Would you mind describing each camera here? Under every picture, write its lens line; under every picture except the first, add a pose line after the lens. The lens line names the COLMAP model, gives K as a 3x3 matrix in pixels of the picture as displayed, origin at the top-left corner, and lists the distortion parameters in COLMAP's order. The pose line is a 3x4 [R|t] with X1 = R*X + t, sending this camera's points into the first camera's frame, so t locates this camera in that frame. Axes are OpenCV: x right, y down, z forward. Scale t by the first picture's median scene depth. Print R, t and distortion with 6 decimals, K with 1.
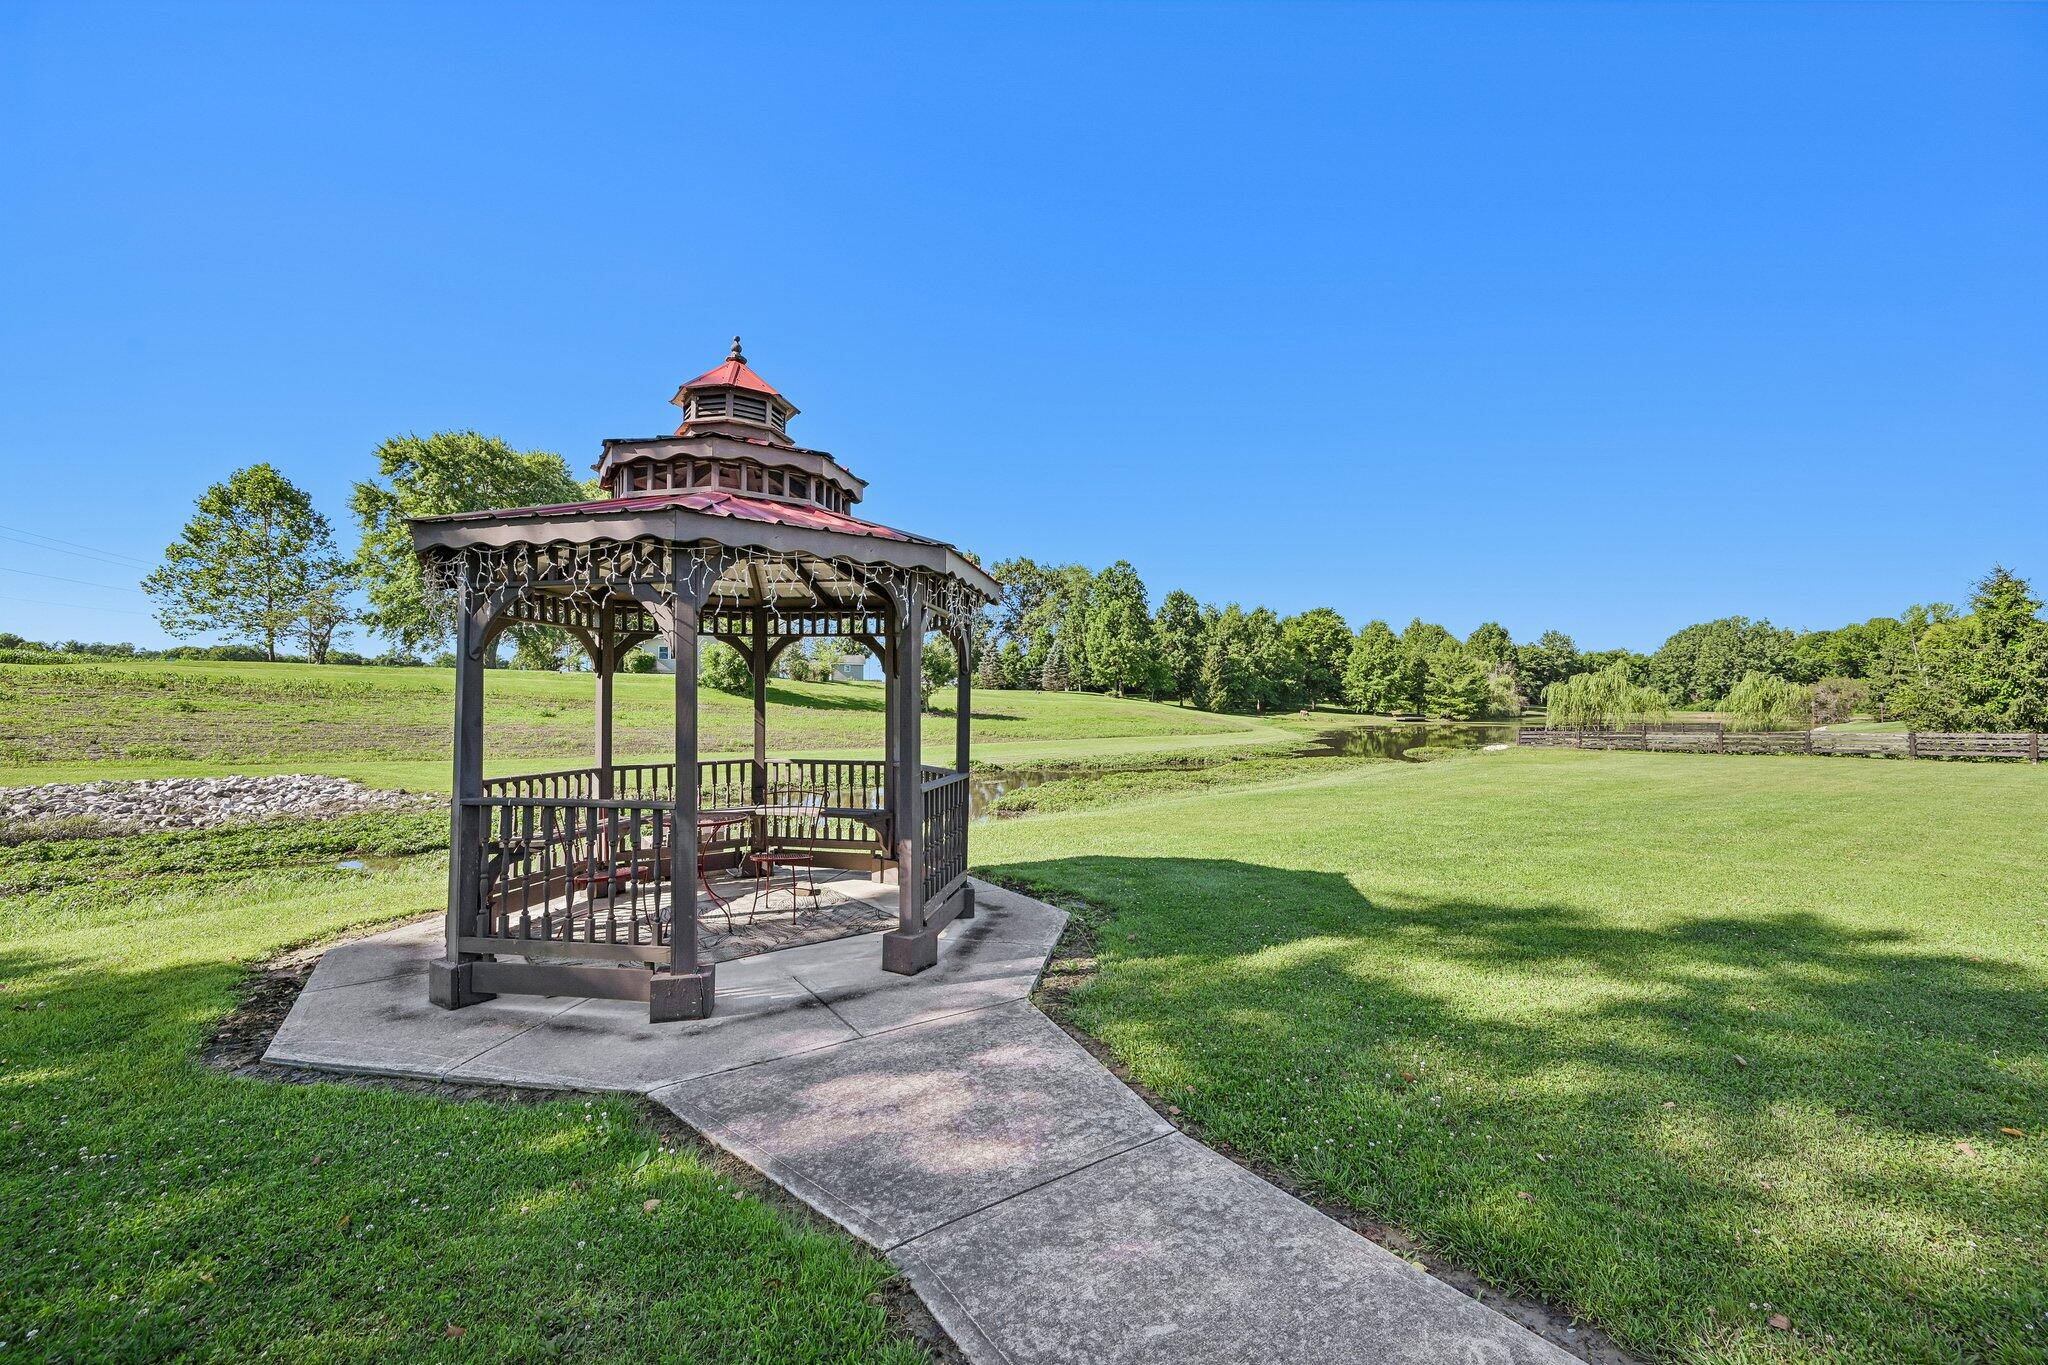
lens RADIAL K [[805.3, 0, 1019.5], [0, 805.3, 680.2], [0, 0, 1]] dist [-0.002186, 0.000783]
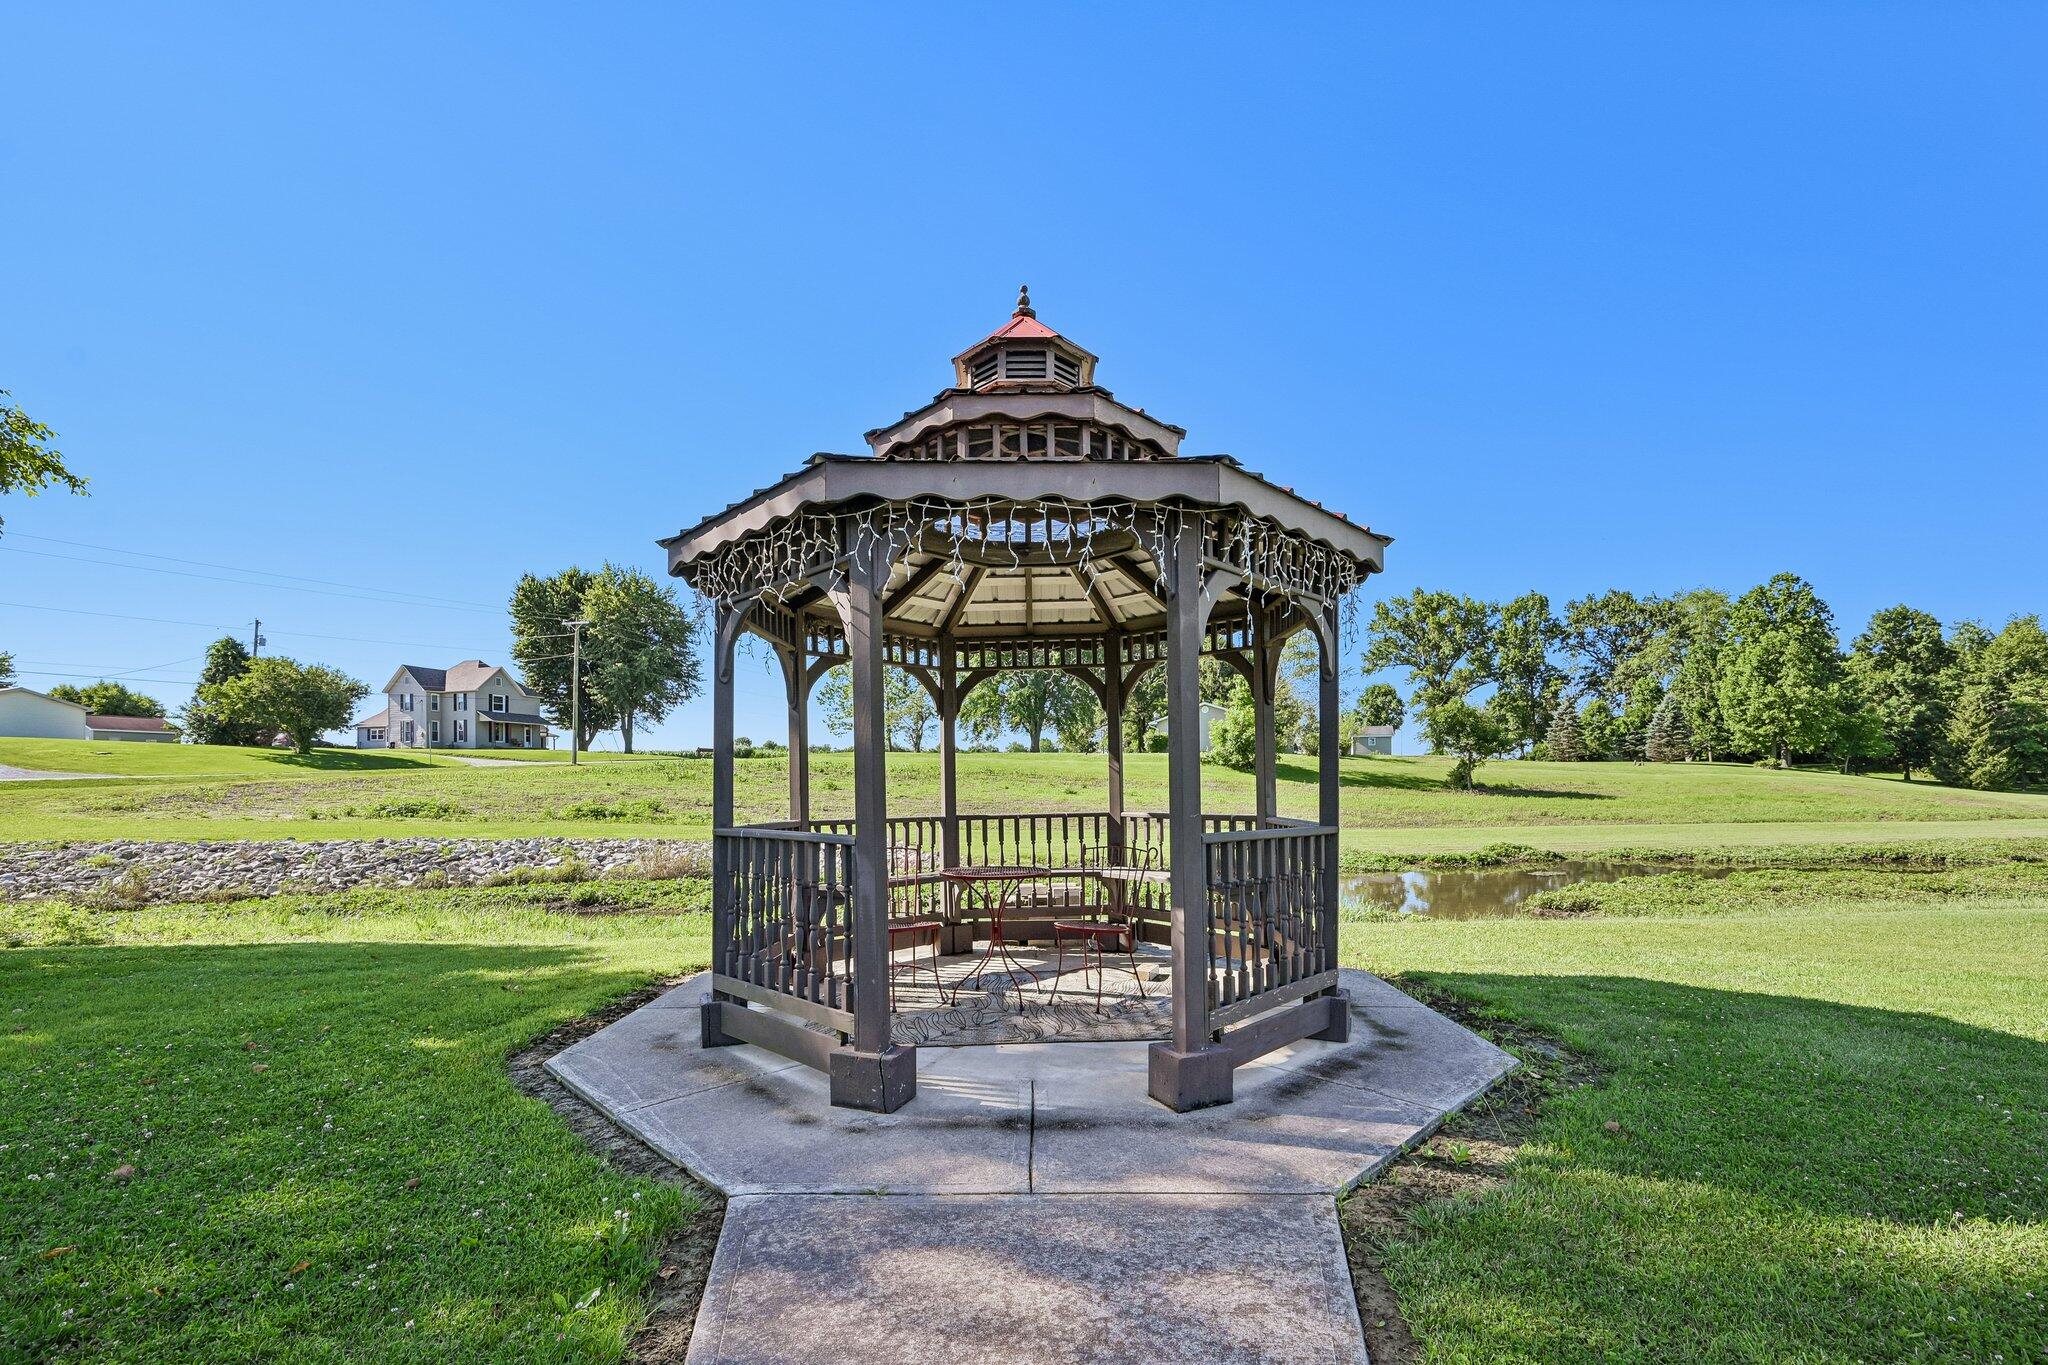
lens RADIAL K [[848.5, 0, 1024.3], [0, 848.5, 774.5], [0, 0, 1]] dist [0.000638, 0.000070]
pose [[0.820407, -0.015063, -0.571581, 0.004870], [0.025360, 0.999628, 0.010056, 0.002177], [0.571217, -0.022745, 0.820484, 0.010210]]
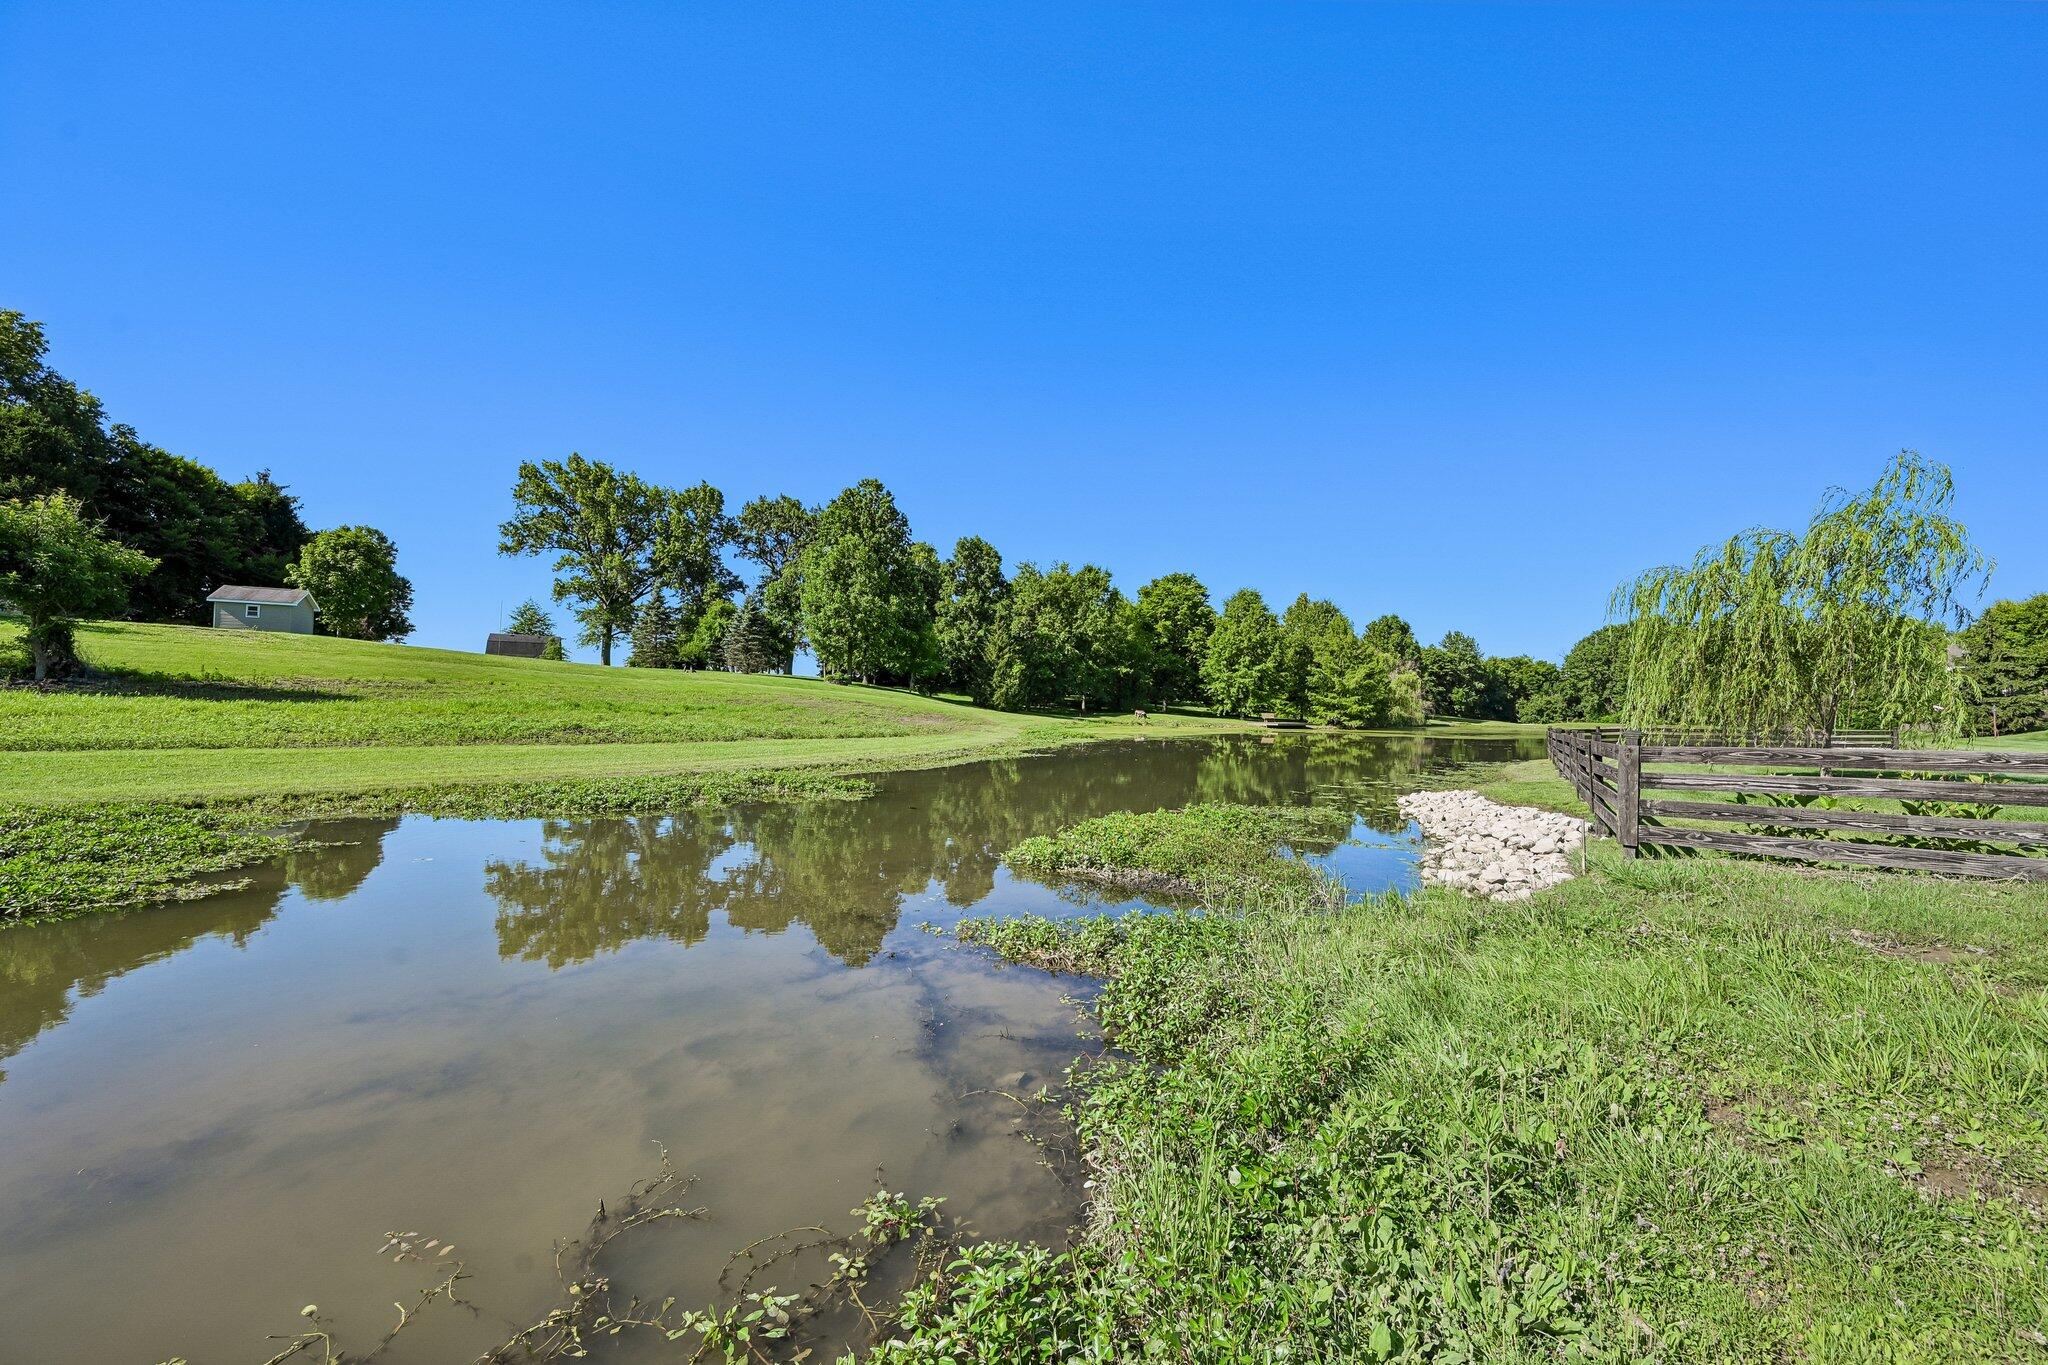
lens RADIAL K [[805.3, 0, 1026.6], [0, 805.3, 684.4], [0, 0, 1]] dist [-0.002186, 0.000783]
pose [[0.993808, 0.019766, 0.109342, 0.192200], [-0.019365, 0.999801, -0.004732, 0.021721], [-0.109414, 0.002585, 0.993993, 0.340060]]
